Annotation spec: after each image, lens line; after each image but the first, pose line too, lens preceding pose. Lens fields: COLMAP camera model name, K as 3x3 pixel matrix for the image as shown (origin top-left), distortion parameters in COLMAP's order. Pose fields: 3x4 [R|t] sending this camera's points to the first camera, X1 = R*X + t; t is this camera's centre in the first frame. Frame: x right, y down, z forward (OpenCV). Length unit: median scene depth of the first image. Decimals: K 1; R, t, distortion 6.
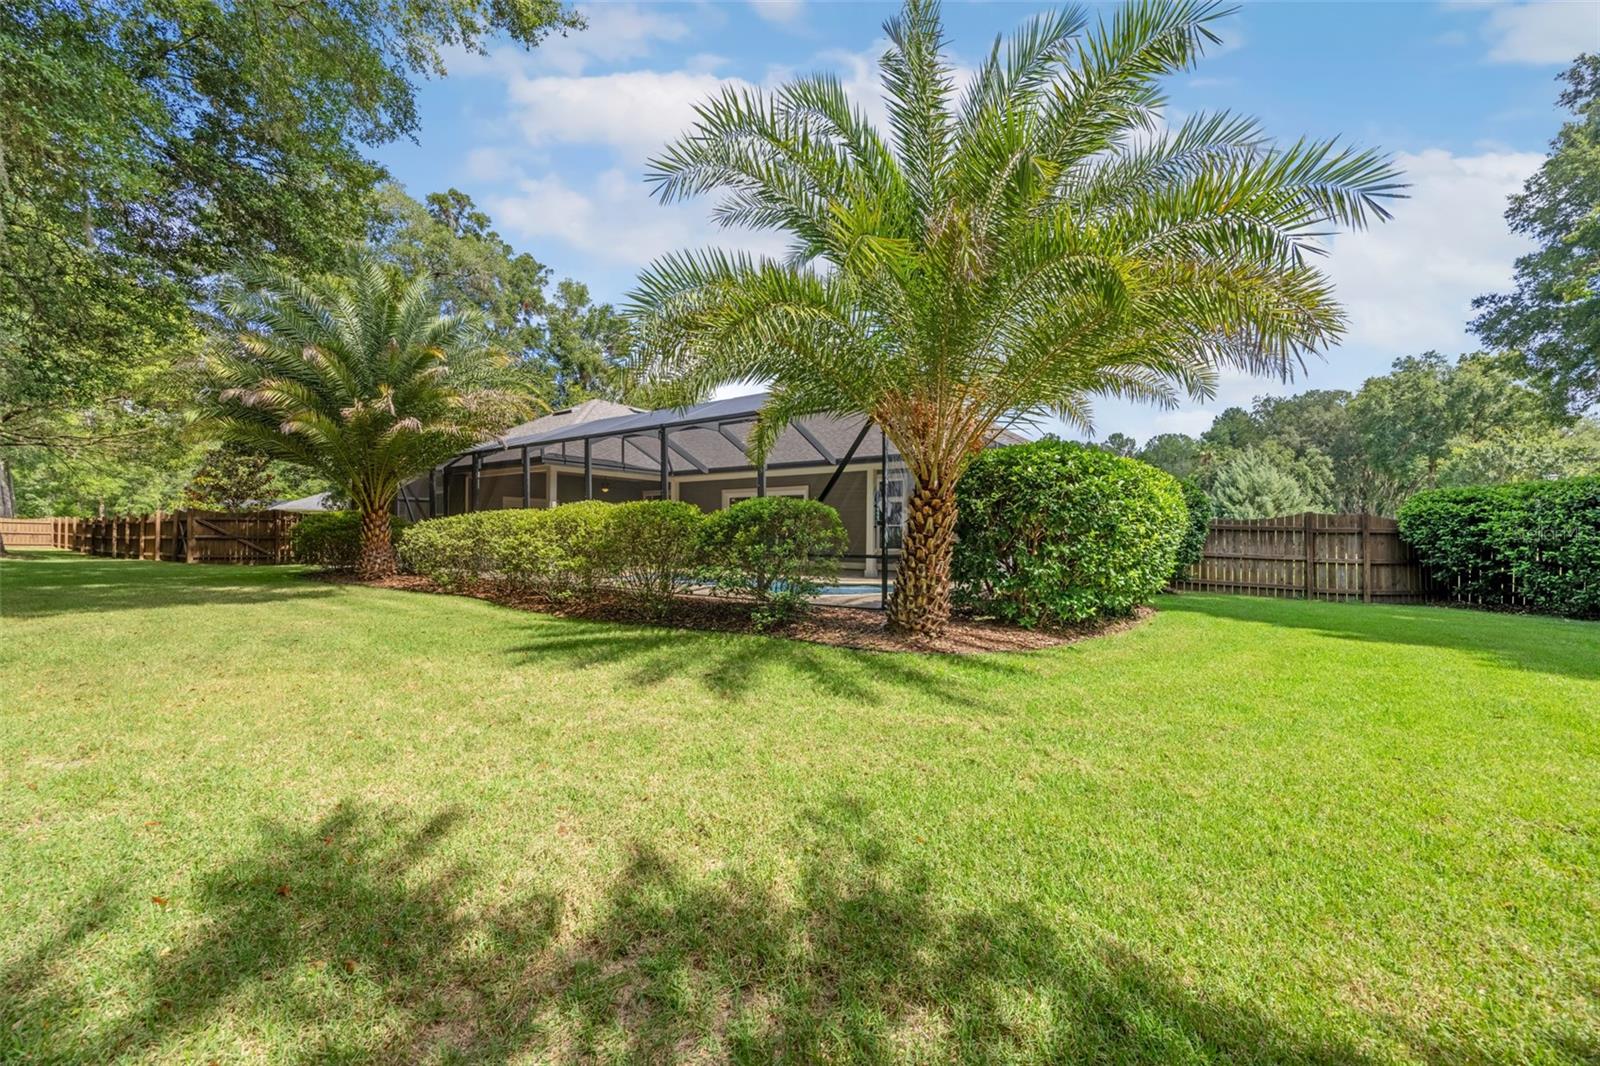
lens RADIAL K [[611.1, 0, 805.5], [0, 611.1, 533.2], [0, 0, 1]] dist [-0.001101, -0.000129]
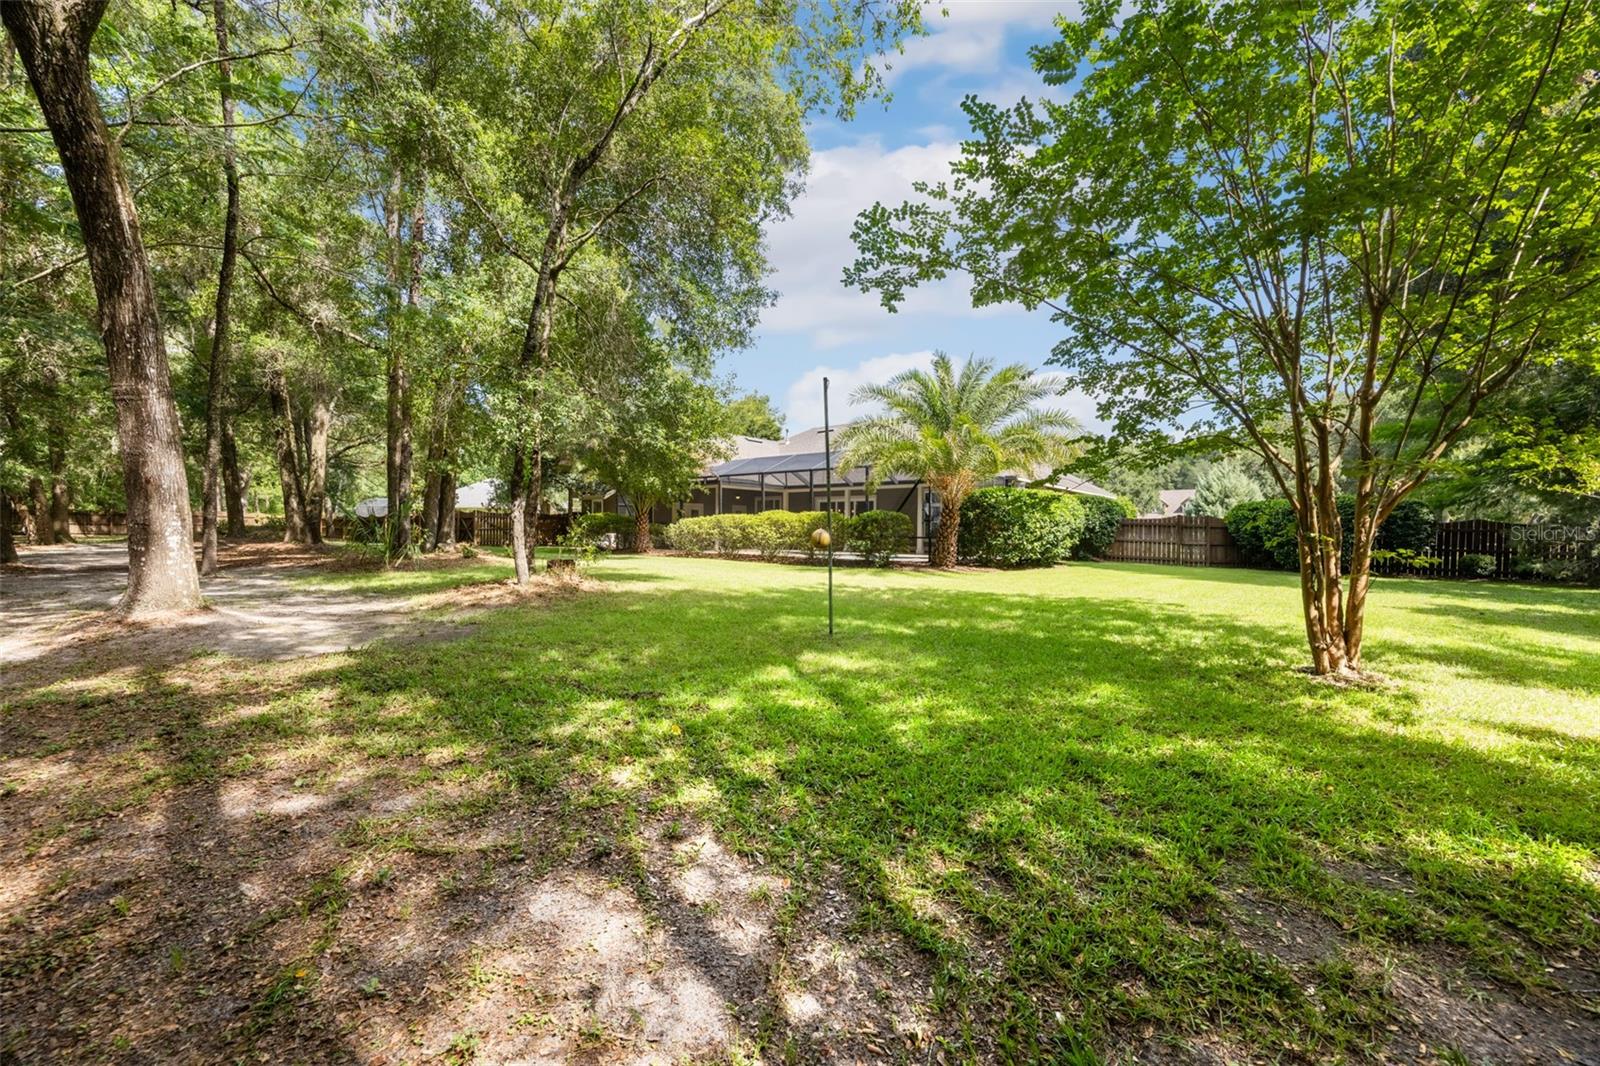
lens RADIAL K [[611.1, 0, 805.5], [0, 611.1, 533.2], [0, 0, 1]] dist [-0.001101, -0.000129]
pose [[0.997652, 0.002643, -0.068432, -0.109751], [-0.001935, 0.999944, 0.010416, 0.000778], [0.068456, -0.010259, 0.997601, -0.806068]]
